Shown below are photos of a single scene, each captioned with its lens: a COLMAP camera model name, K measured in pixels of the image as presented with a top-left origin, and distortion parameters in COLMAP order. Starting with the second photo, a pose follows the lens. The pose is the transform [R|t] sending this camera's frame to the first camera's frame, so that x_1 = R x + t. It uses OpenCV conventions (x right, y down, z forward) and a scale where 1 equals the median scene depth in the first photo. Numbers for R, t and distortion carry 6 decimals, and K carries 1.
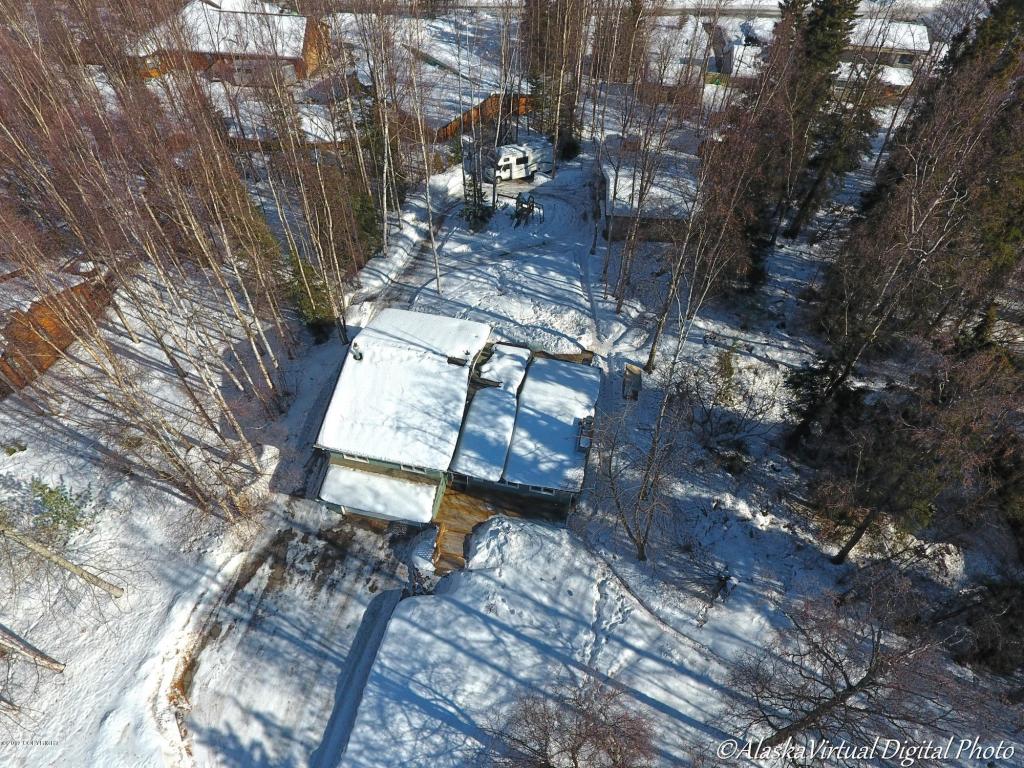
lens RADIAL K [[609.2, 0, 518.7], [0, 609.2, 345.8], [0, 0, 1]] dist [-0.010365, -0.001100]
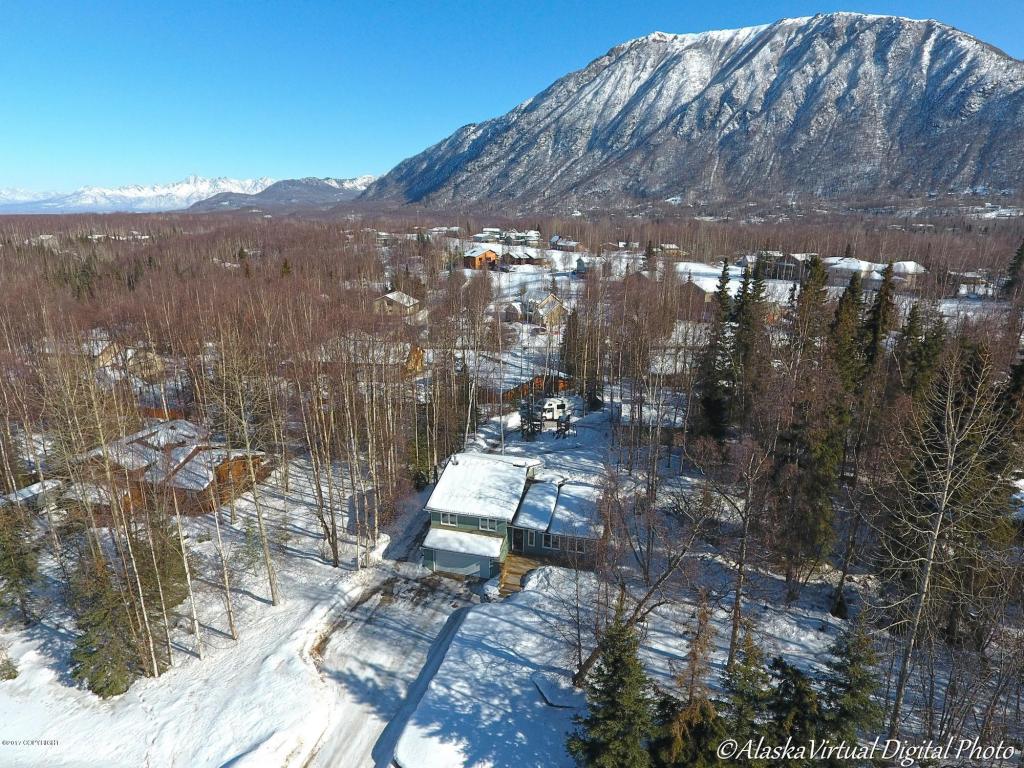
lens RADIAL K [[647.0, 0, 553.6], [0, 647.0, 312.6], [0, 0, 1]] dist [-0.009809, -0.000422]
pose [[0.999466, -0.028317, -0.016335, 0.028371], [0.013139, 0.805502, -0.592447, 0.768023], [0.029934, 0.591916, 0.805444, -0.591490]]
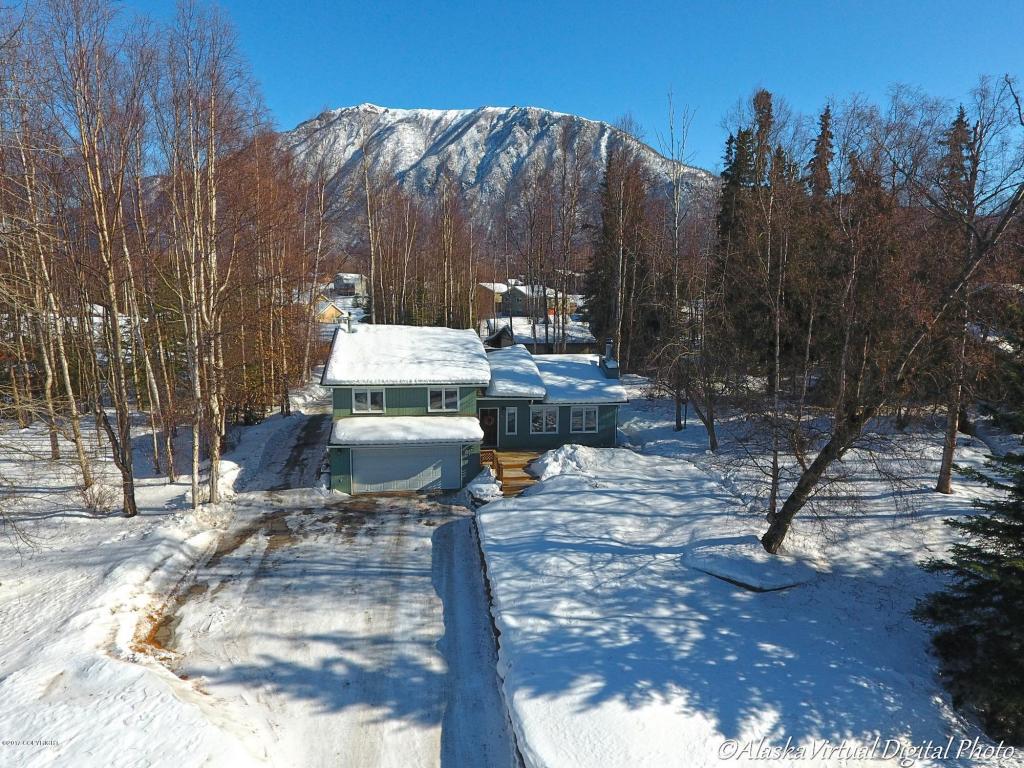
lens RADIAL K [[647.0, 0, 553.6], [0, 647.0, 312.6], [0, 0, 1]] dist [-0.009809, -0.000422]
pose [[0.911007, -0.059146, 0.408127, -0.419774], [0.320468, 0.724406, -0.610357, 0.758691], [-0.259549, 0.686832, 0.678894, 0.300004]]
